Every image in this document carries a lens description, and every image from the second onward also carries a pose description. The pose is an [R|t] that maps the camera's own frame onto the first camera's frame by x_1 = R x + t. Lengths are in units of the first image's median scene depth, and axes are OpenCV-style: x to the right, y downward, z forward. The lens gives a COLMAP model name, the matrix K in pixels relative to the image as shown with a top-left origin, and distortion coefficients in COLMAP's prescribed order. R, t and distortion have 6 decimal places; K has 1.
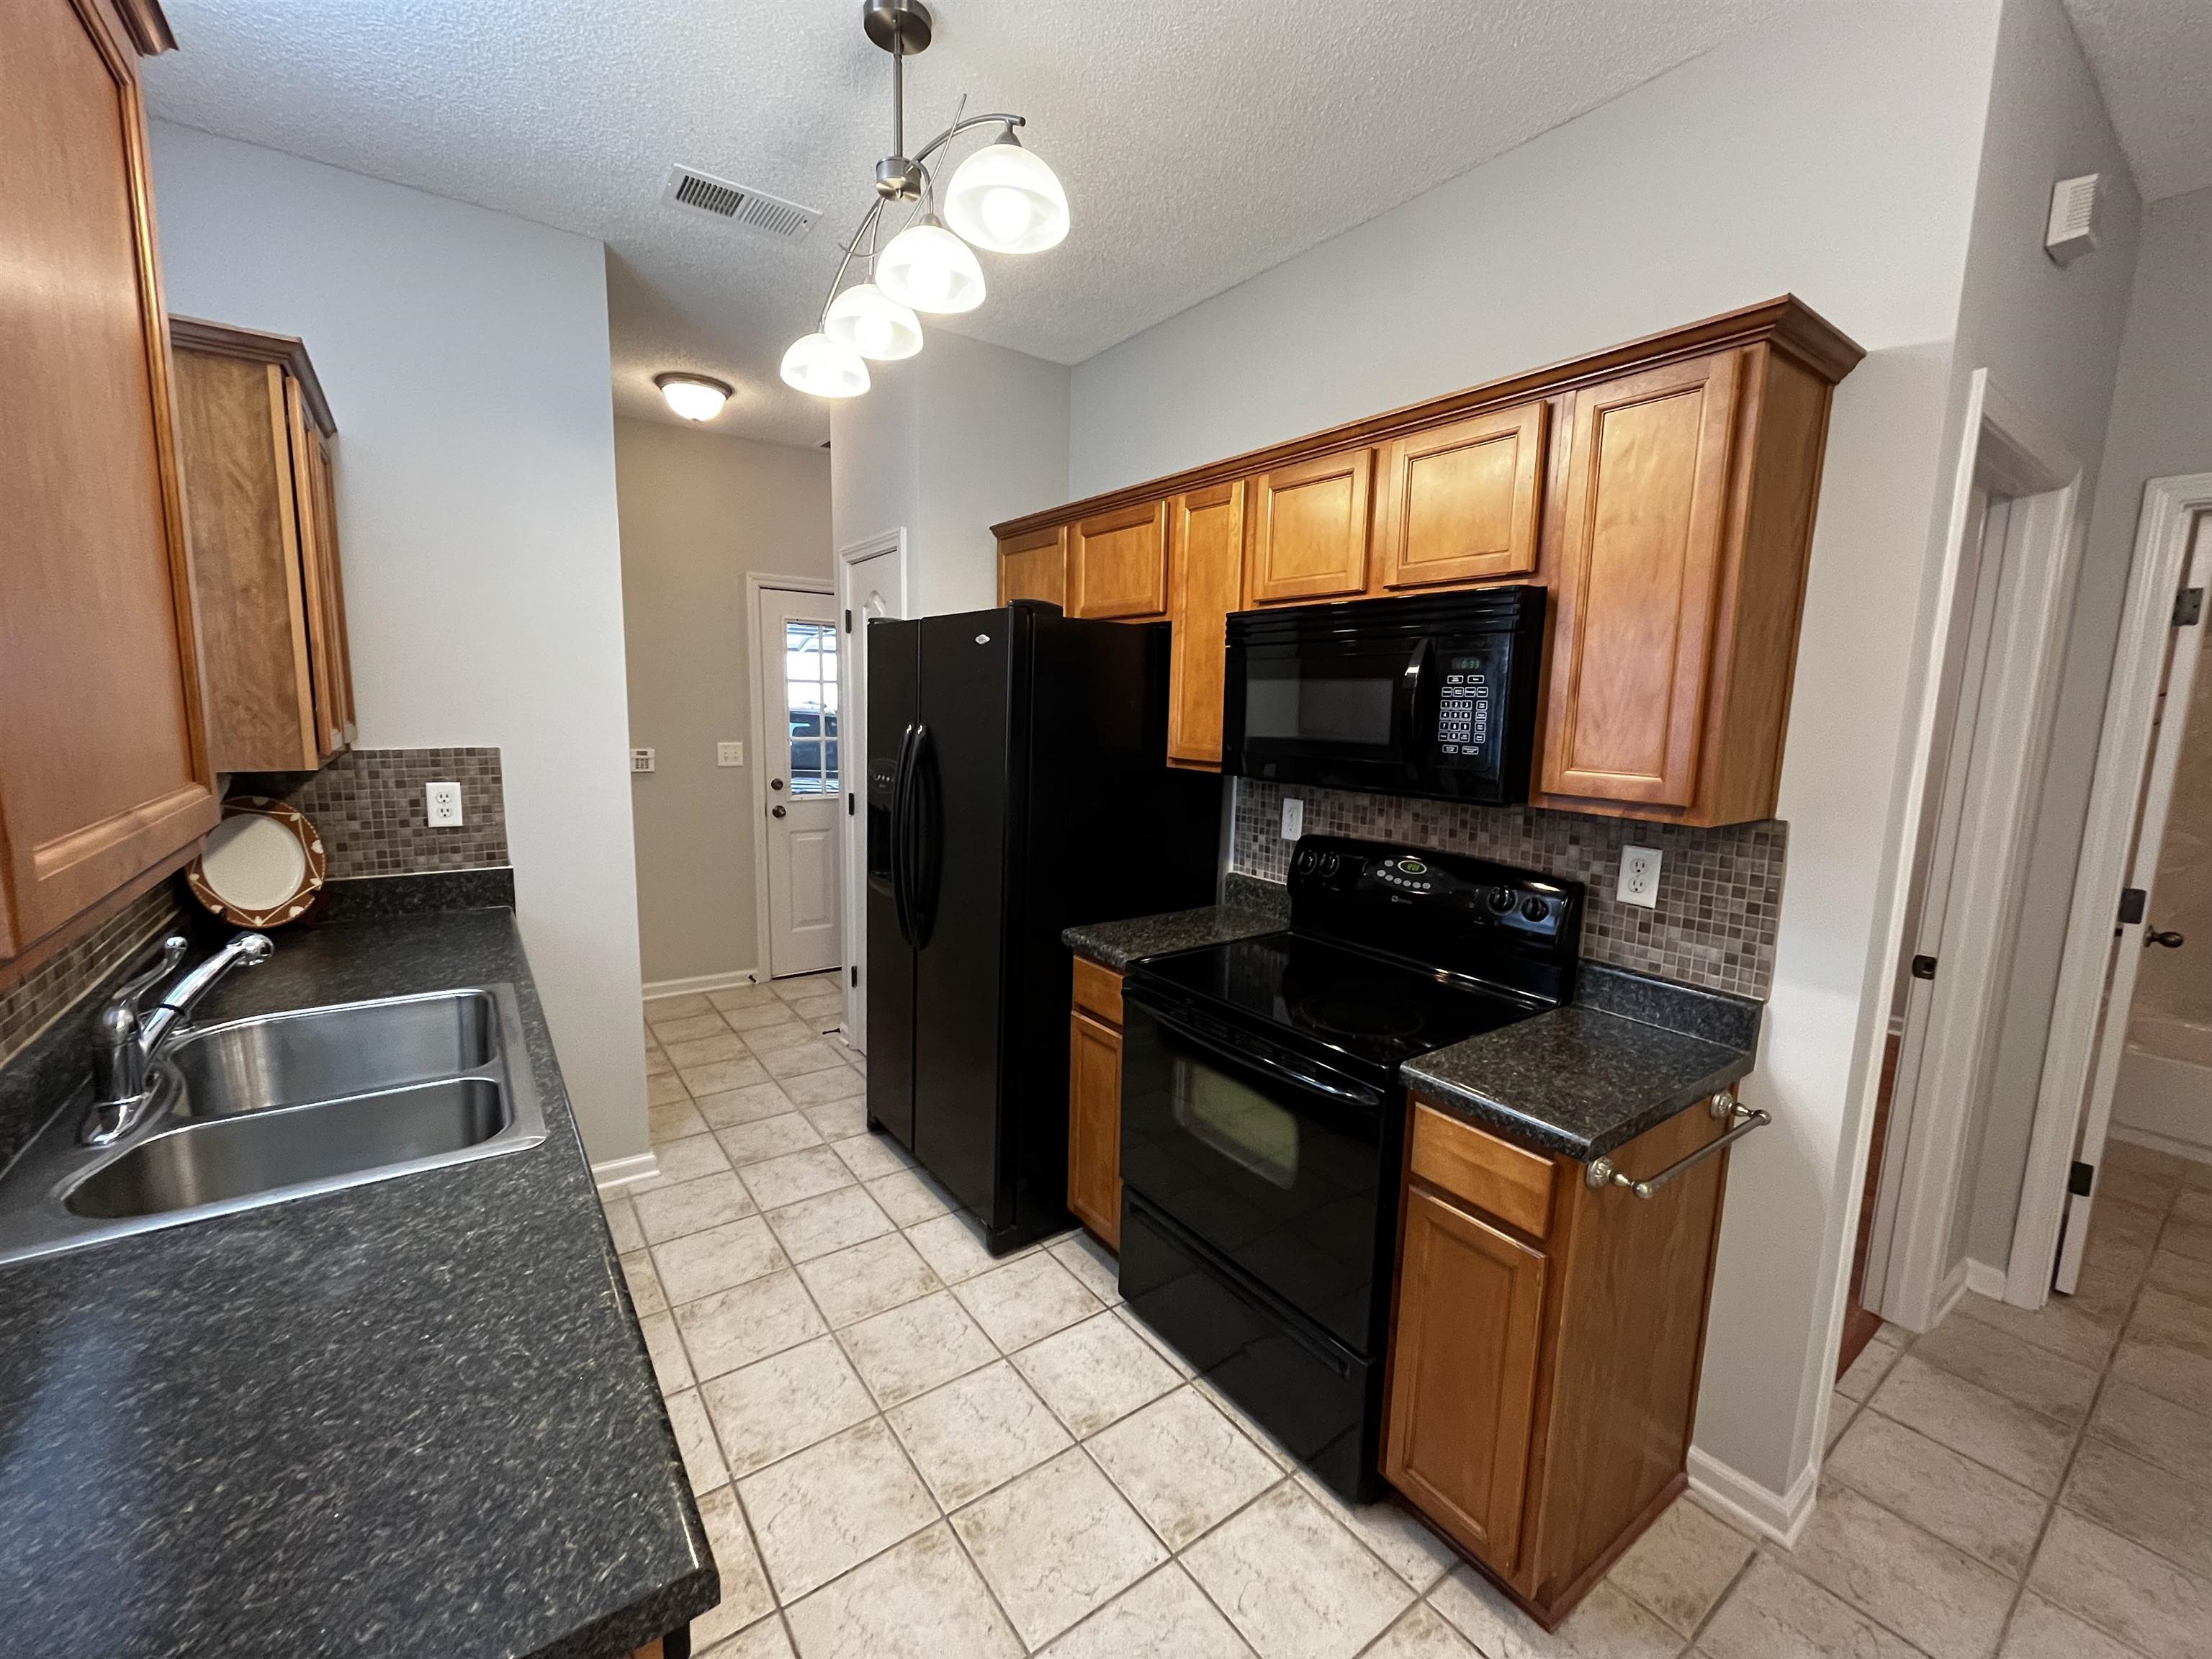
lens RADIAL K [[899.8, 0, 1104.4], [0, 899.8, 831.2], [0, 0, 1]] dist [-0.002814, -0.000427]
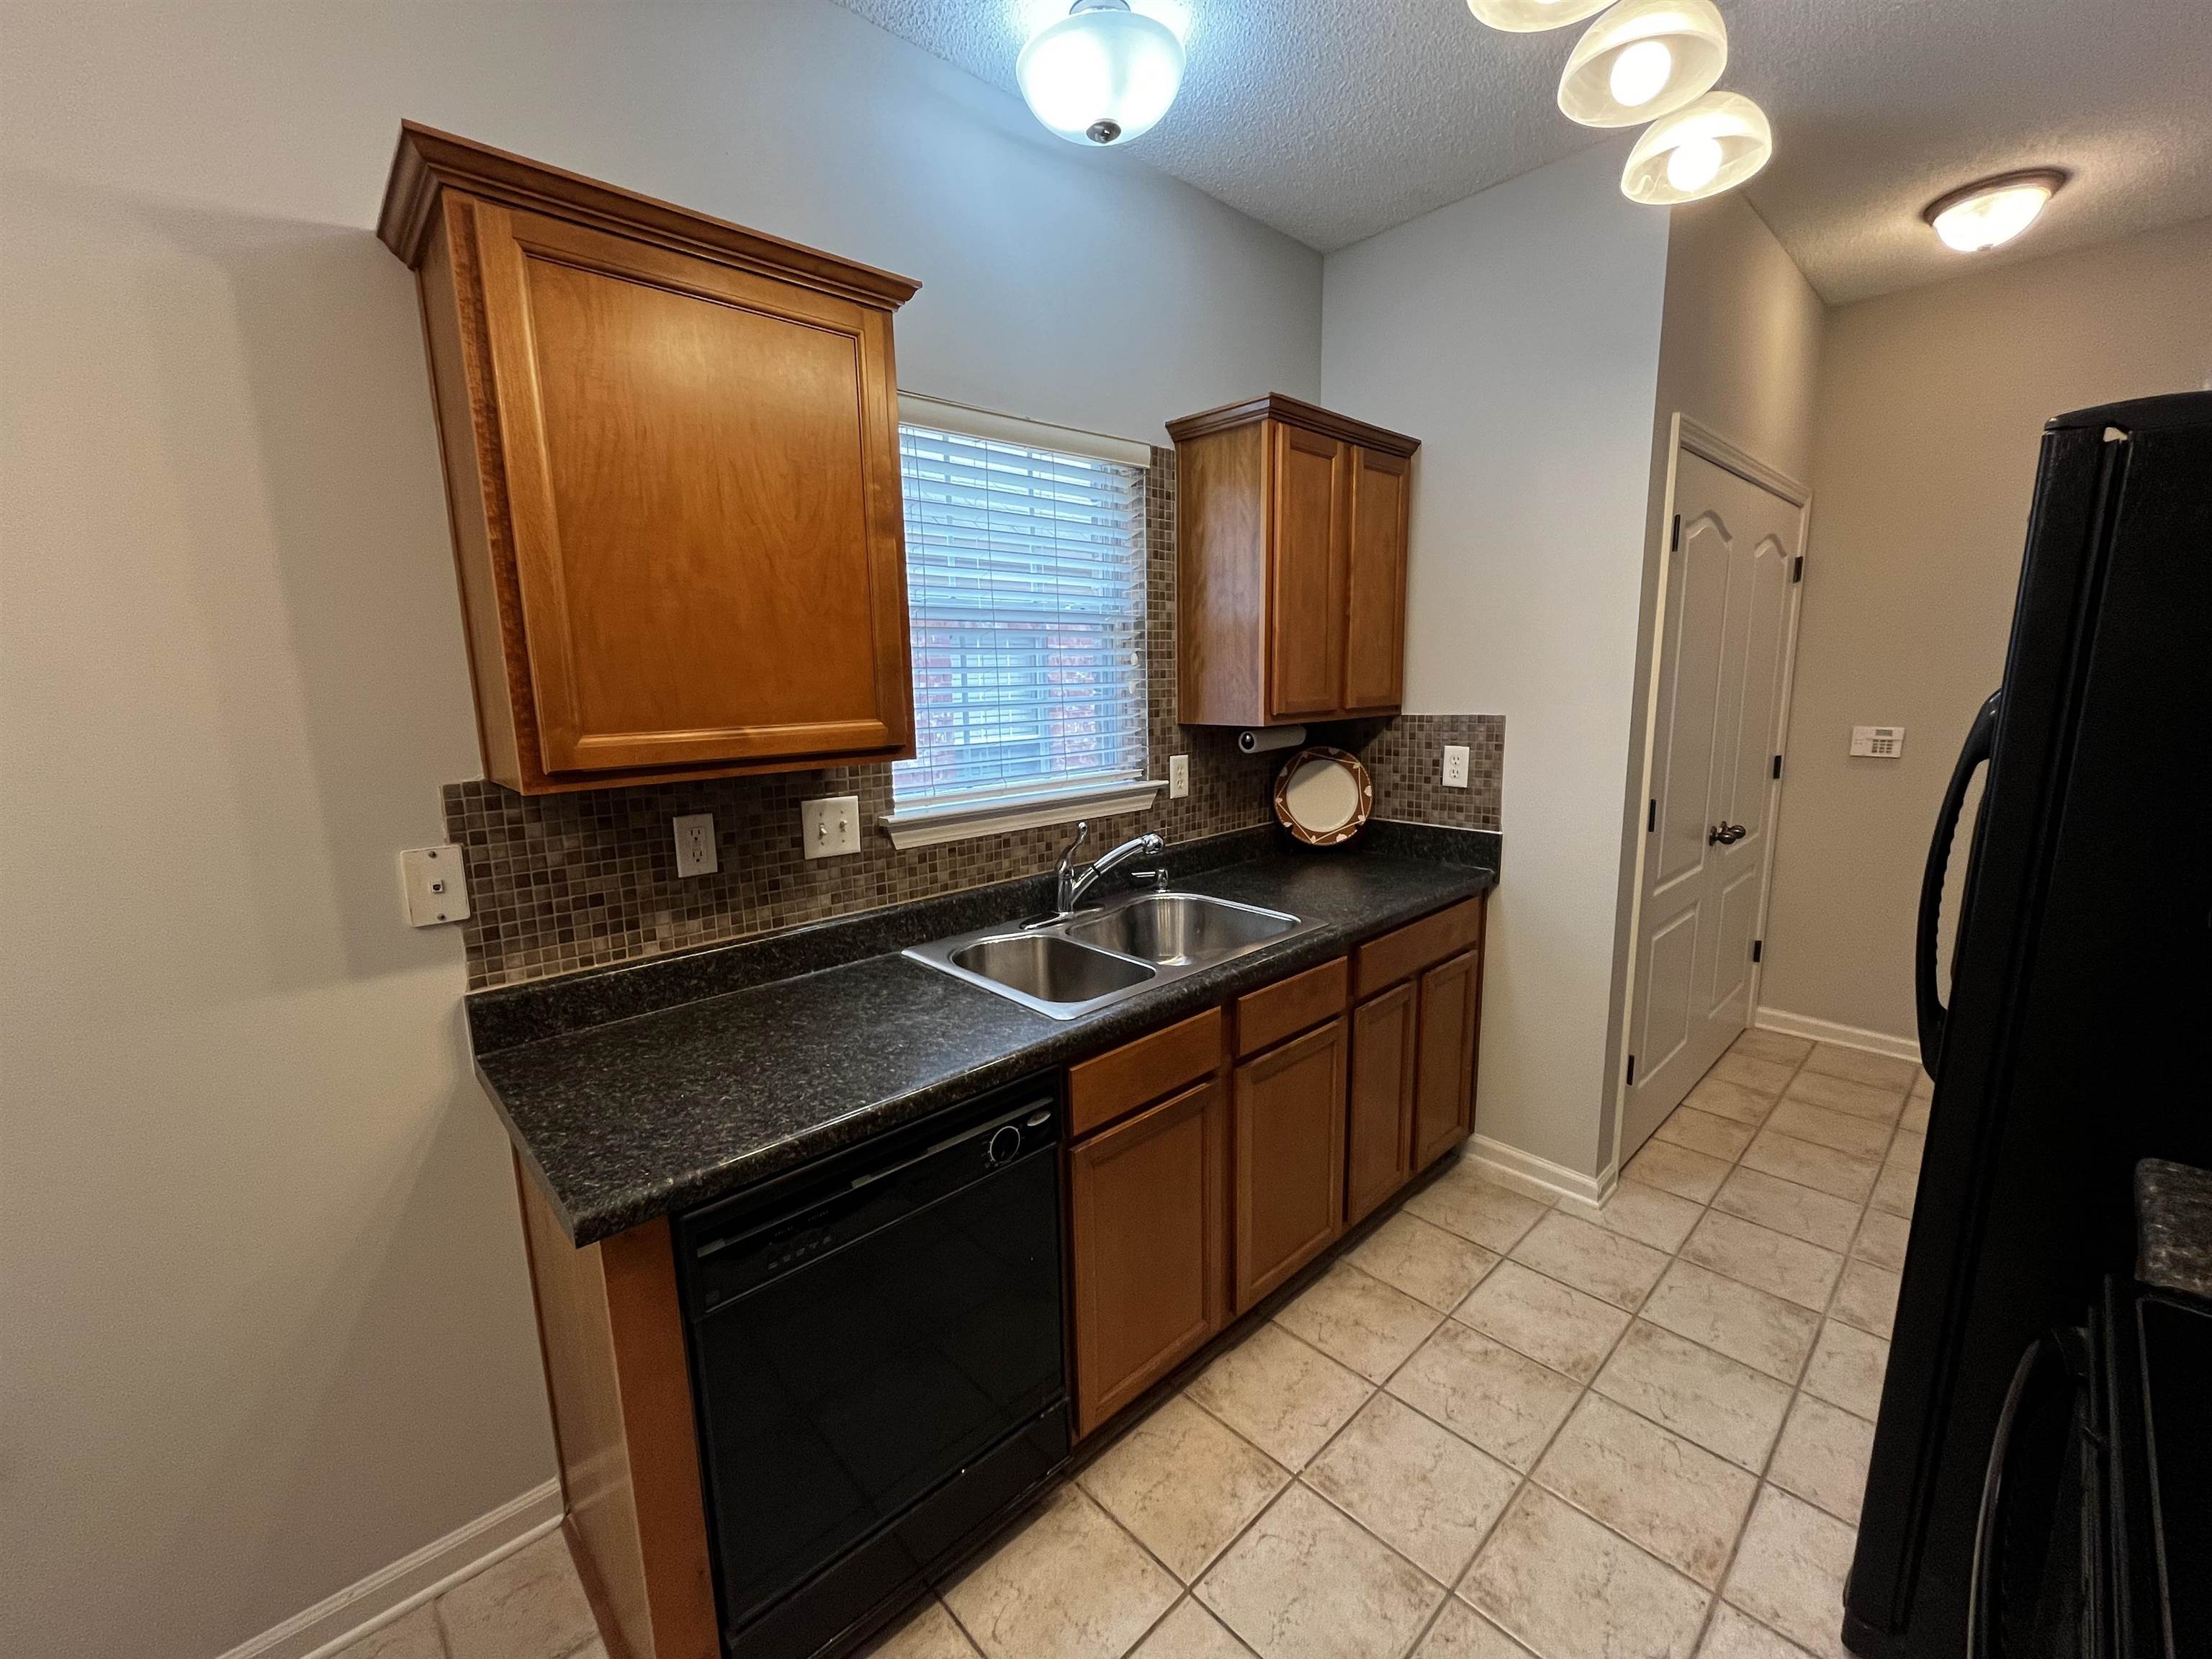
lens RADIAL K [[899.8, 0, 1104.4], [0, 899.8, 831.2], [0, 0, 1]] dist [-0.002814, -0.000427]
pose [[0.126579, 0.143995, -0.981450, 0.316613], [-0.118651, 0.984502, 0.129140, -0.045582], [0.984835, 0.100103, 0.141702, 0.459884]]
